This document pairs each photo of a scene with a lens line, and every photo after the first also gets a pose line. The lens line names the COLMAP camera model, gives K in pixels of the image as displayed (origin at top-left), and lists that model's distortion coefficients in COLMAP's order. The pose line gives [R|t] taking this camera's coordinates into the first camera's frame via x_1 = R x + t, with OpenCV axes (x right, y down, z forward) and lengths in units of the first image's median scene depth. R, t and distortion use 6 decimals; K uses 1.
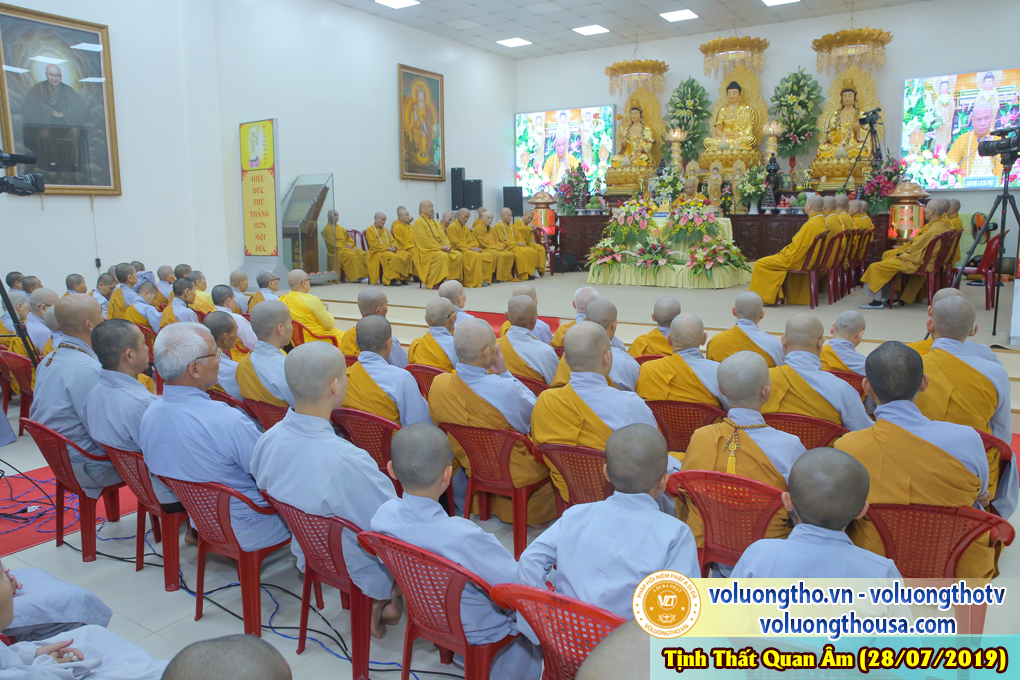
lens RADIAL K [[695.2, 0, 525.1], [0, 695.2, 300.7], [0, 0, 1]] dist [-0.071995, 0.048809]
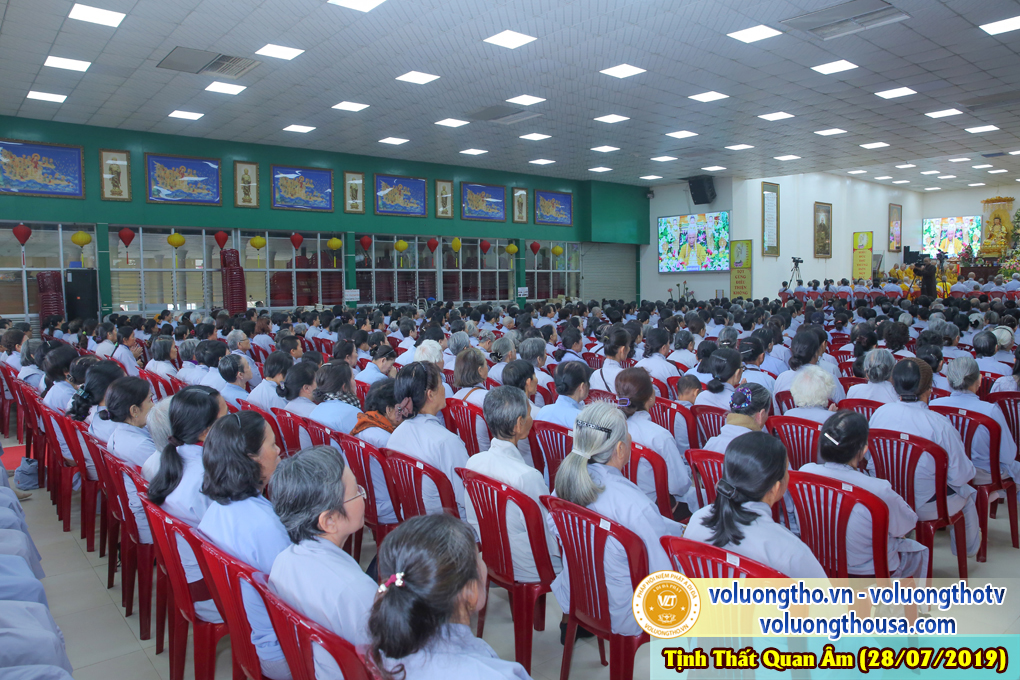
lens RADIAL K [[695.2, 0, 513.2], [0, 695.2, 308.6], [0, 0, 1]] dist [-0.071995, 0.048809]
pose [[0.946939, 0.015140, -0.321057, -0.675264], [-0.040666, 0.996506, -0.072950, 0.255956], [0.318831, 0.082135, 0.944246, -1.689467]]
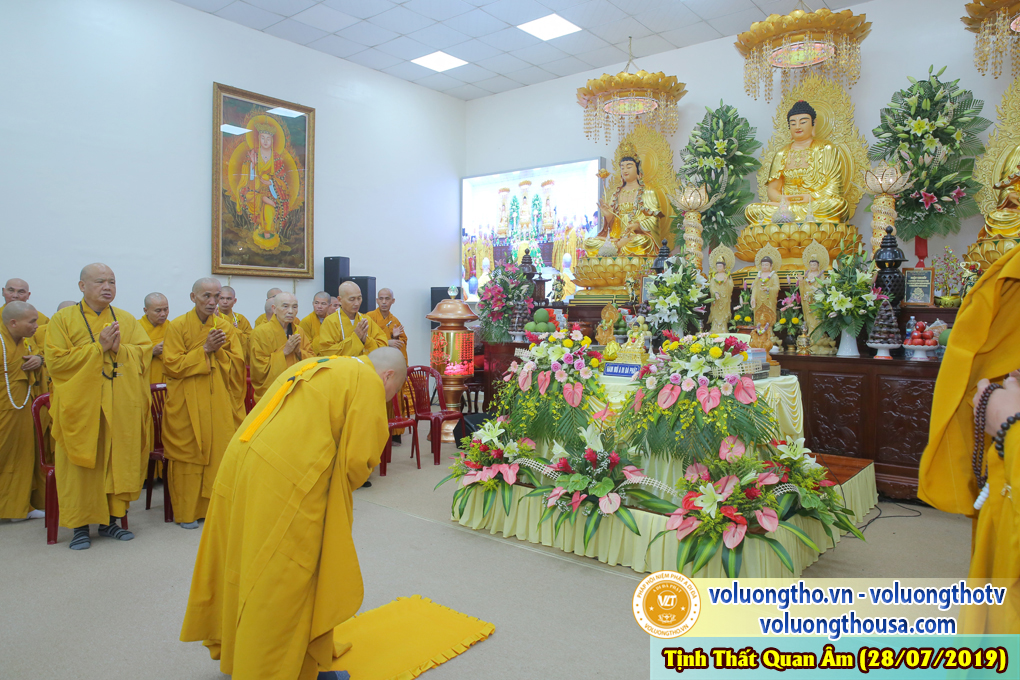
lens RADIAL K [[695.2, 0, 506.2], [0, 695.2, 324.1], [0, 0, 1]] dist [-0.071995, 0.048809]
pose [[0.993561, 0.017658, -0.111911, 0.141338], [-0.028647, 0.994837, -0.097357, -0.088505], [0.109614, 0.099936, 0.988938, 0.476794]]
